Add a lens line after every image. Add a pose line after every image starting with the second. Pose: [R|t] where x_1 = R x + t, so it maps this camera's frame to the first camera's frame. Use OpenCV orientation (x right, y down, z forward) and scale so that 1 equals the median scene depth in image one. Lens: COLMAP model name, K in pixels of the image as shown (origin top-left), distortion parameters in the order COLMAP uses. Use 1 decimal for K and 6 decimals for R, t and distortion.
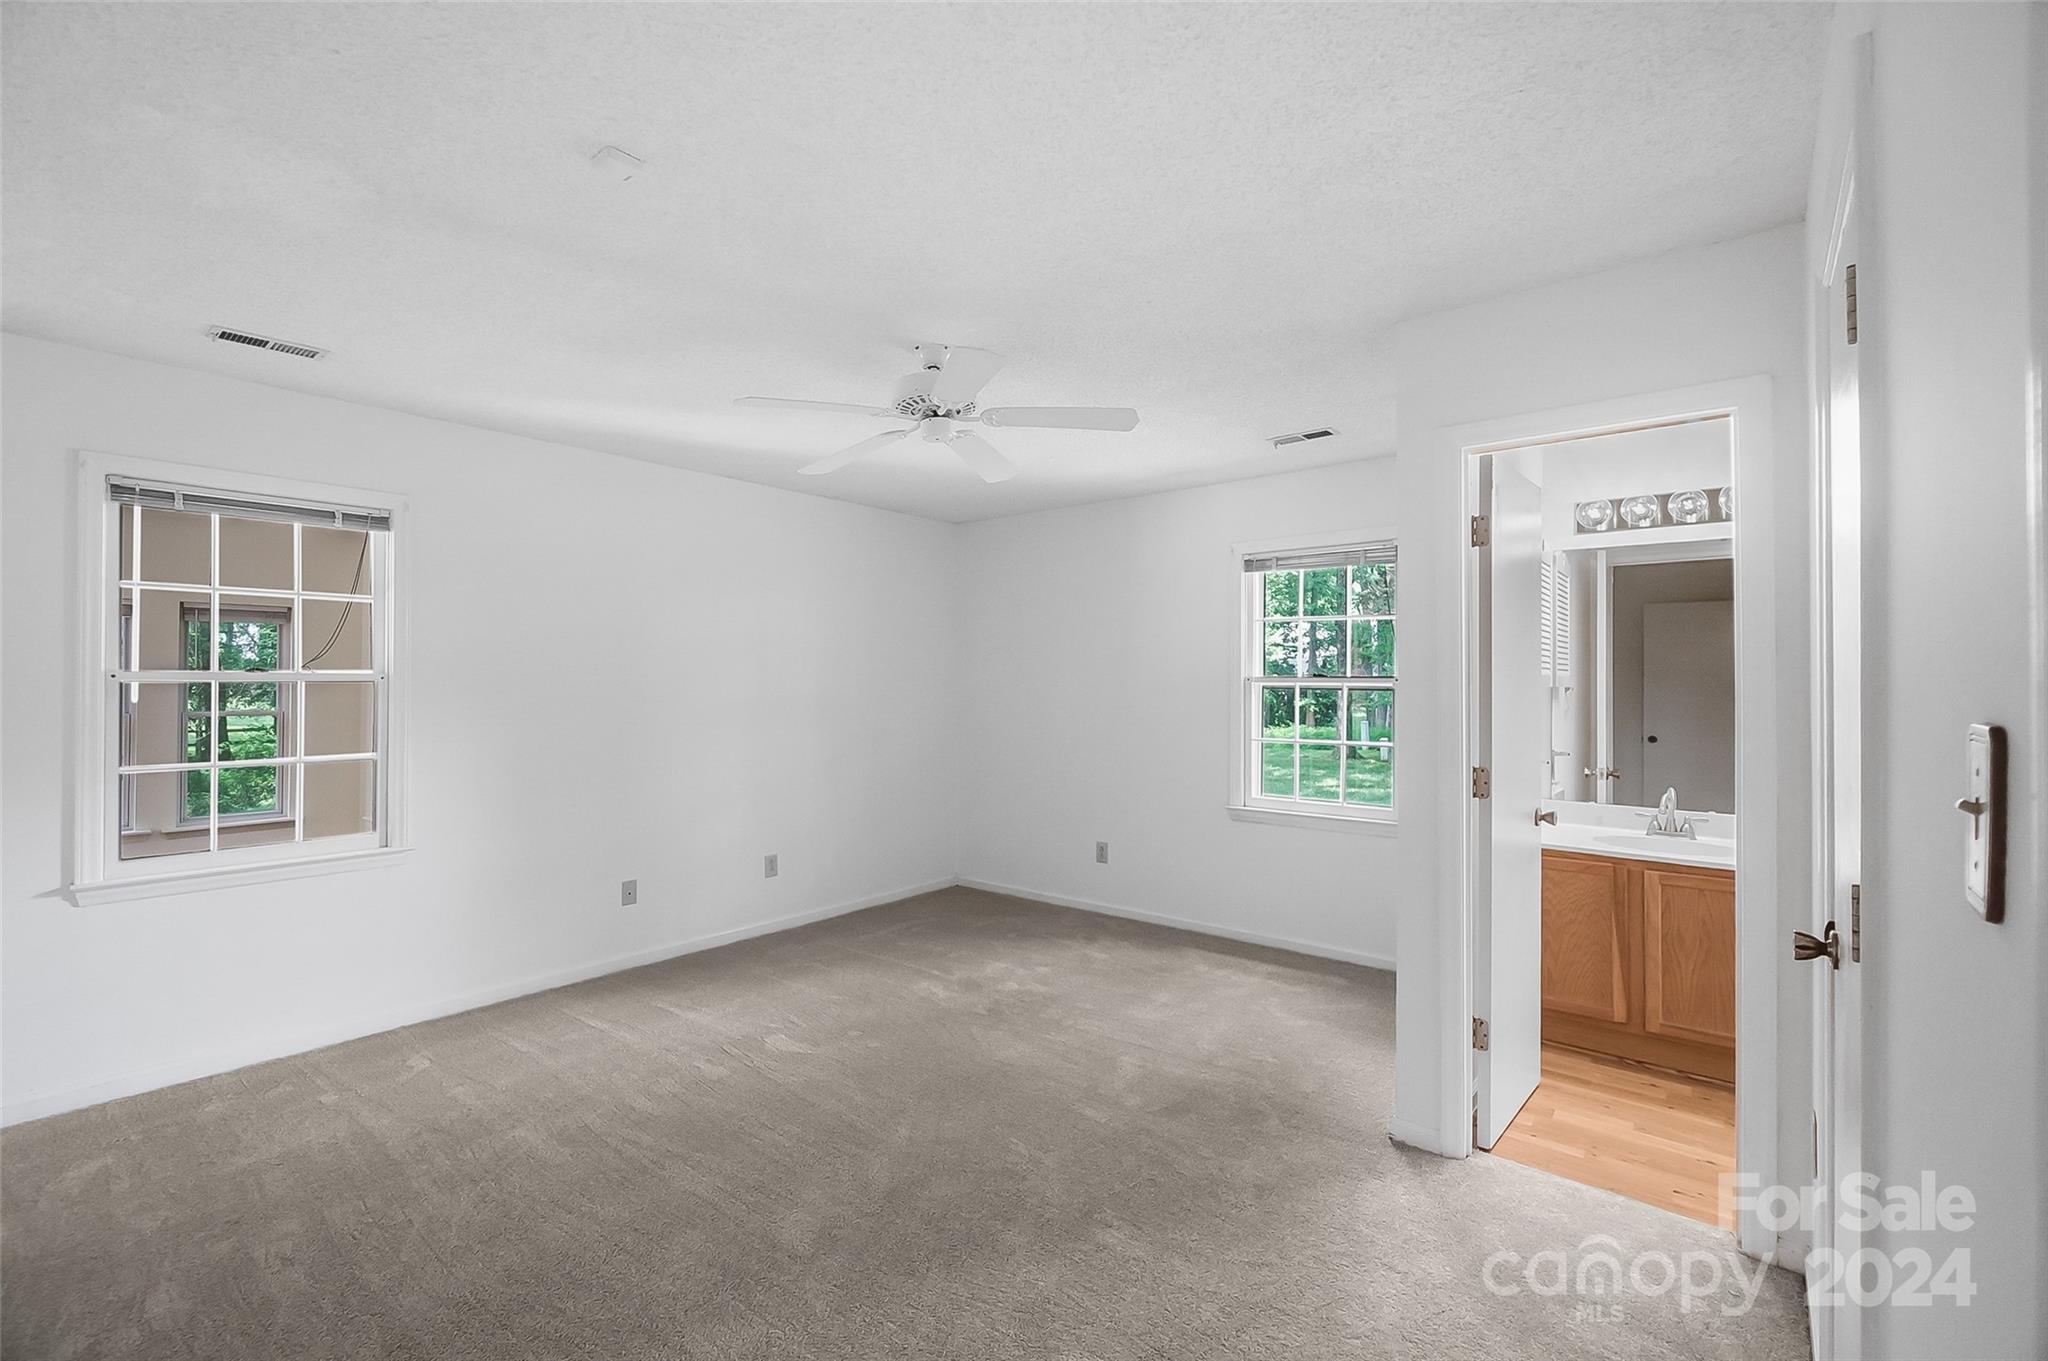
lens RADIAL K [[882.7, 0, 1012.1], [0, 882.7, 677.4], [0, 0, 1]] dist [-0.003413, -0.000900]
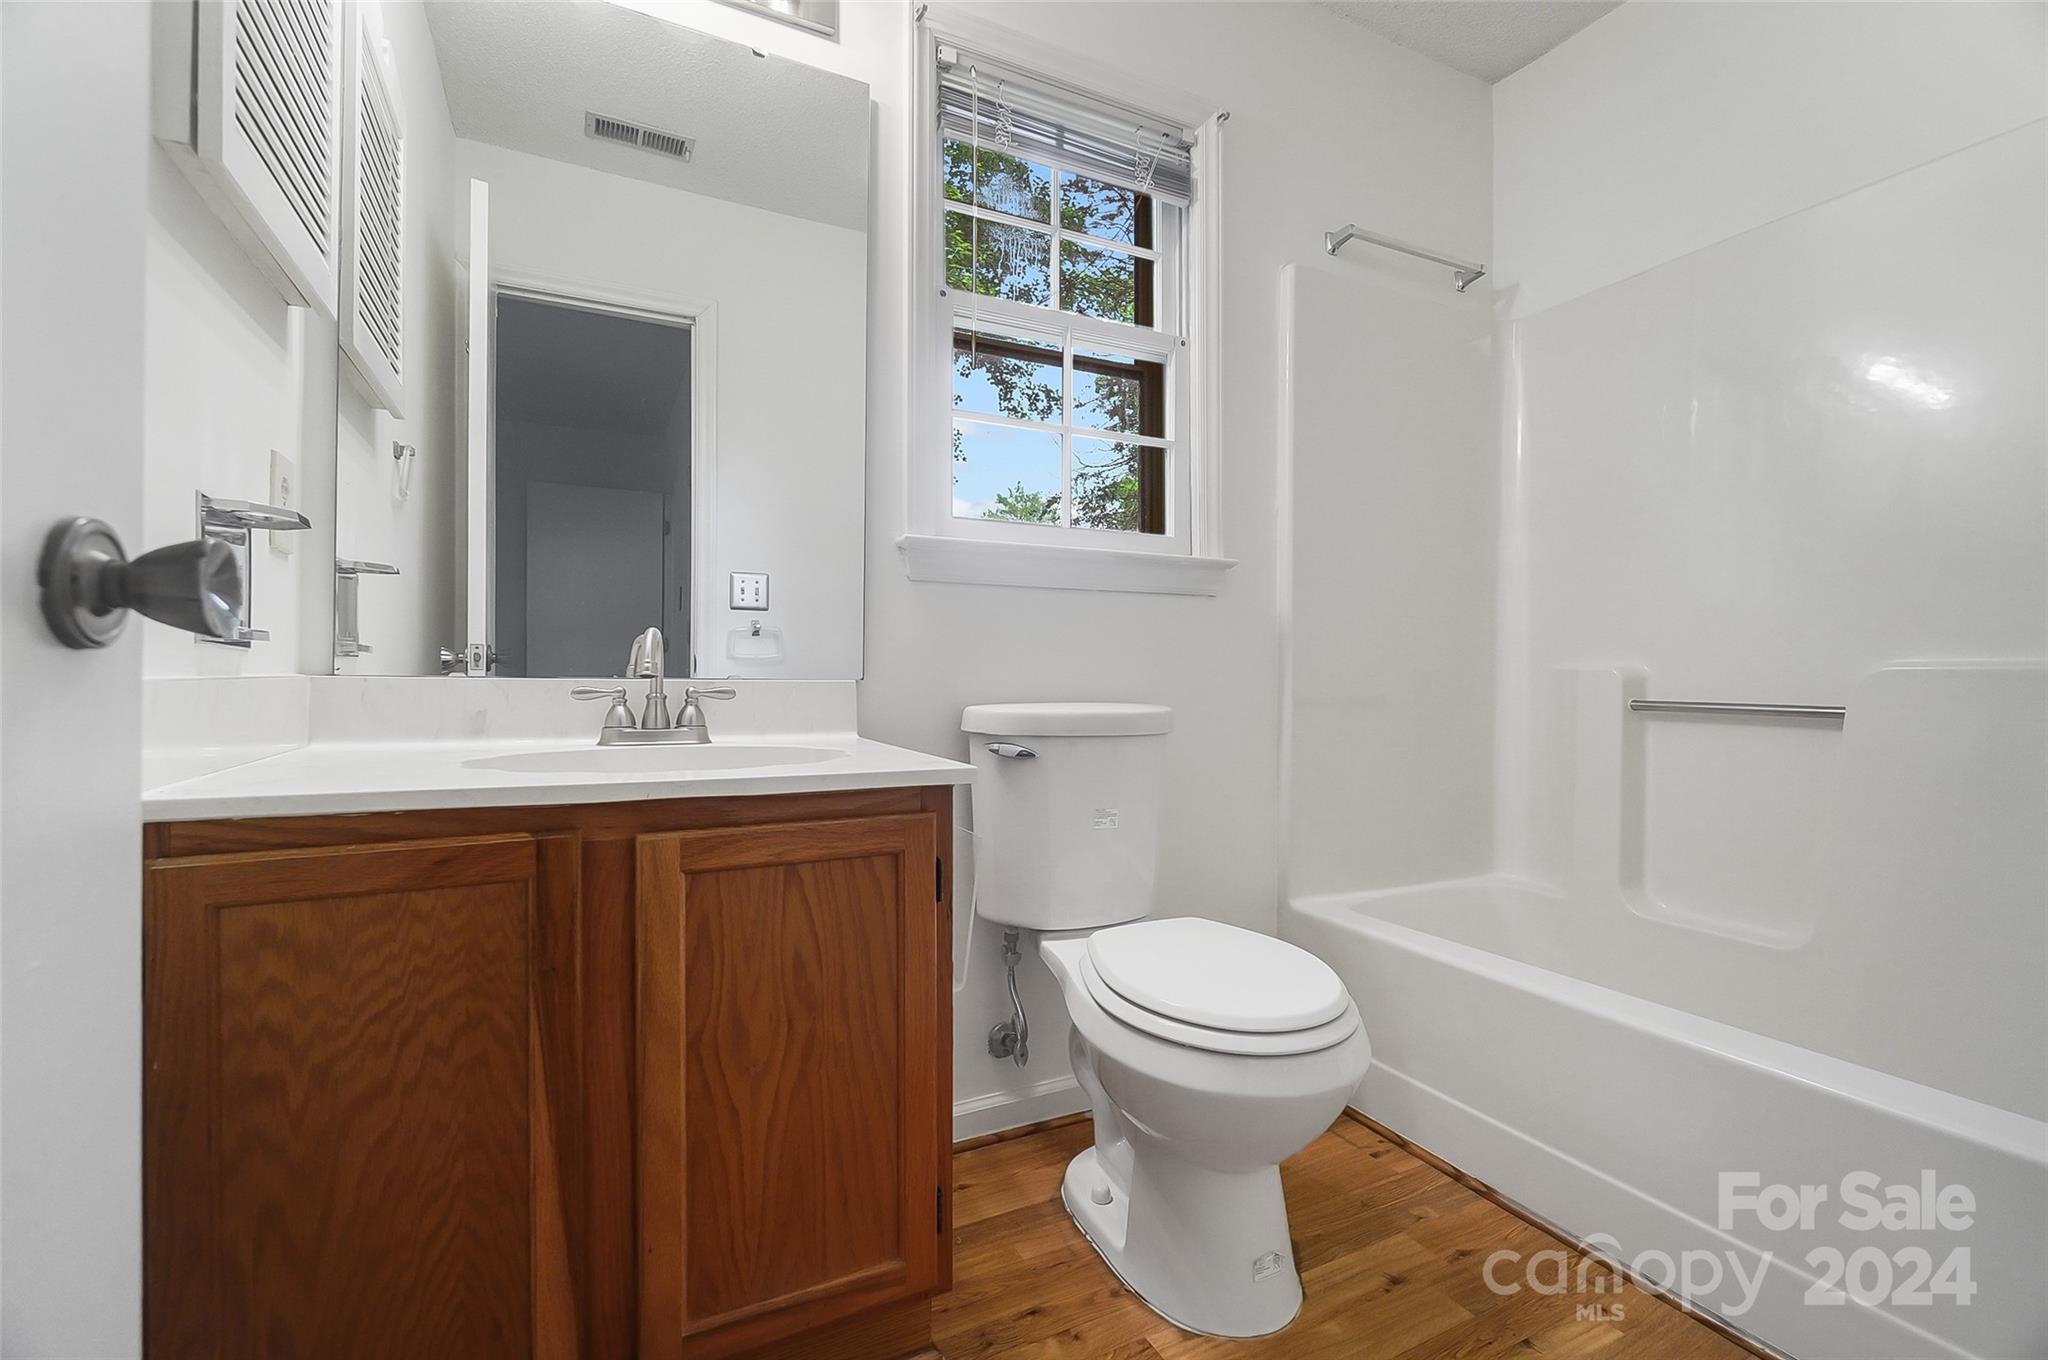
lens RADIAL K [[882.7, 0, 1012.1], [0, 882.7, 676.9], [0, 0, 1]] dist [-0.003413, -0.000900]
pose [[0.413266, -0.005231, 0.910595, 0.503638], [-0.007197, 0.999934, 0.009010, 0.162730], [-0.910582, -0.010277, 0.413201, 0.766318]]
